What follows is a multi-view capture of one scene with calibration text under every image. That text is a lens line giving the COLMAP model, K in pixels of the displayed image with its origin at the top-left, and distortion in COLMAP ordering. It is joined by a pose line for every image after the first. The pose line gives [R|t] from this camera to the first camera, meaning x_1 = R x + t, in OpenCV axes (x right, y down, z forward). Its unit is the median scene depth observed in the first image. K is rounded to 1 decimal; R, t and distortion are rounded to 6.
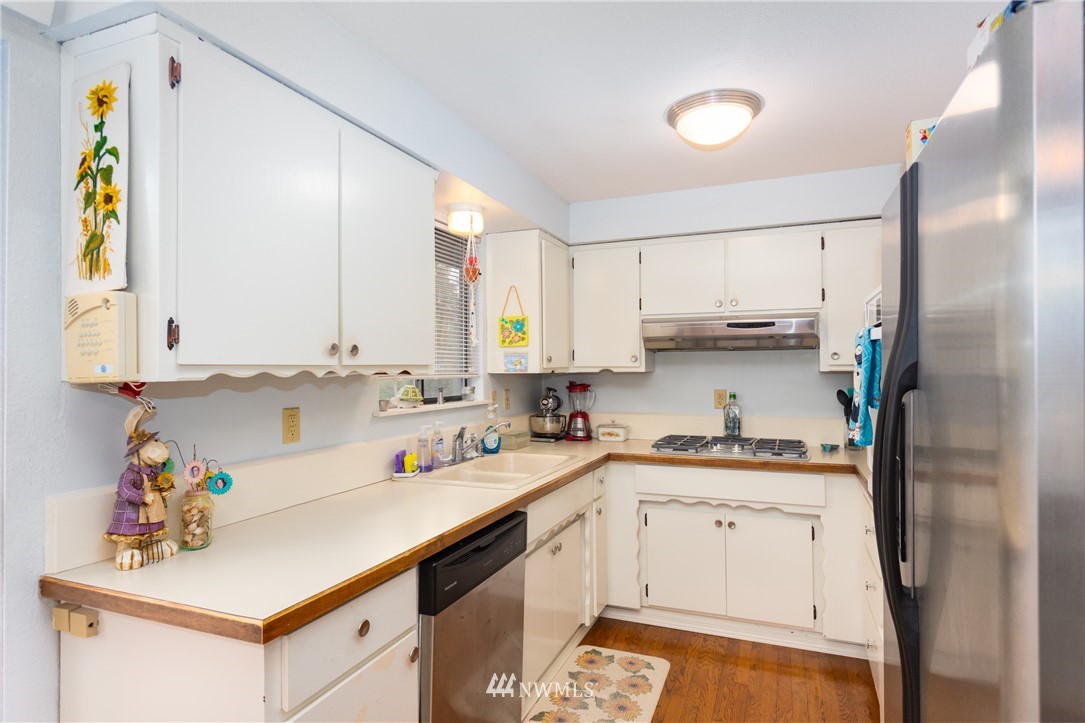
lens RADIAL K [[583.2, 0, 542.5], [0, 583.2, 361.5], [0, 0, 1]] dist [-0.005645, -0.000470]
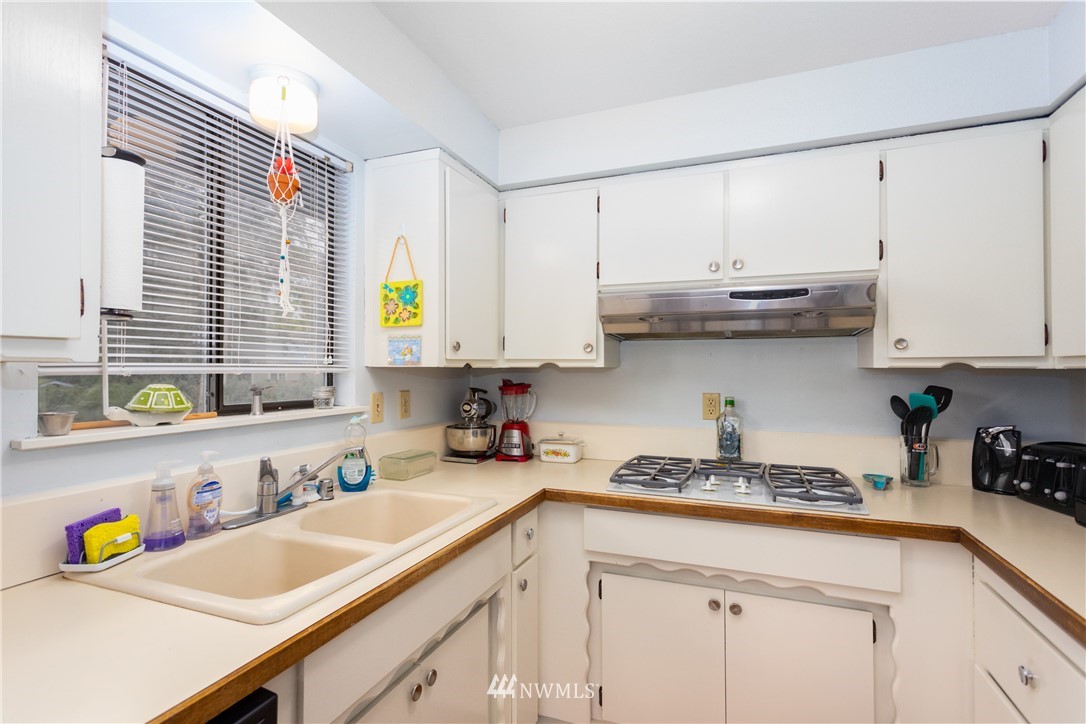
lens RADIAL K [[545.0, 0, 489.9], [0, 545.0, 366.8], [0, 0, 1]] dist [0.002578, 0.000495]
pose [[0.998072, 0.007772, -0.061581, 0.083309], [-0.007097, 0.999912, 0.011164, 0.011407], [0.061663, -0.010706, 0.998040, 0.355475]]
